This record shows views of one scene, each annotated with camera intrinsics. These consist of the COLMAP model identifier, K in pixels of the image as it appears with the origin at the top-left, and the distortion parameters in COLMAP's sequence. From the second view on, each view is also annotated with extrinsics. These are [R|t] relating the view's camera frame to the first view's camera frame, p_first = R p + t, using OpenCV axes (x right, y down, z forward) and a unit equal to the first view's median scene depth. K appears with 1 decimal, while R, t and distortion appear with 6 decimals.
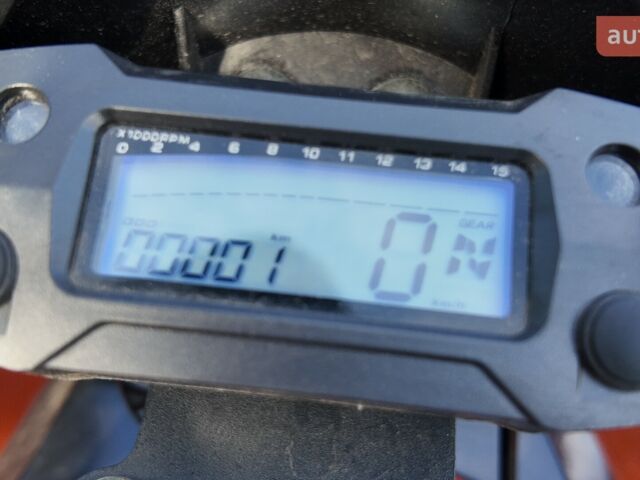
lens RADIAL K [[639.2, 0, 320.0], [0, 639.2, 240.0], [0, 0, 1]] dist [0.179125, -0.358043]
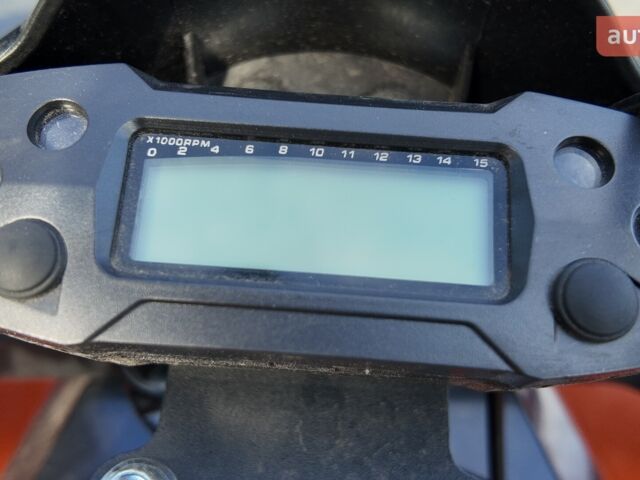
lens RADIAL K [[629.2, 0, 320.0], [0, 629.2, 240.0], [0, 0, 1]] dist [0.160188, -0.320941]
pose [[0.999092, -0.029788, 0.030472, -0.047361], [0.030916, 0.998827, -0.037255, 0.063630], [-0.029327, 0.038164, 0.998841, -0.121606]]
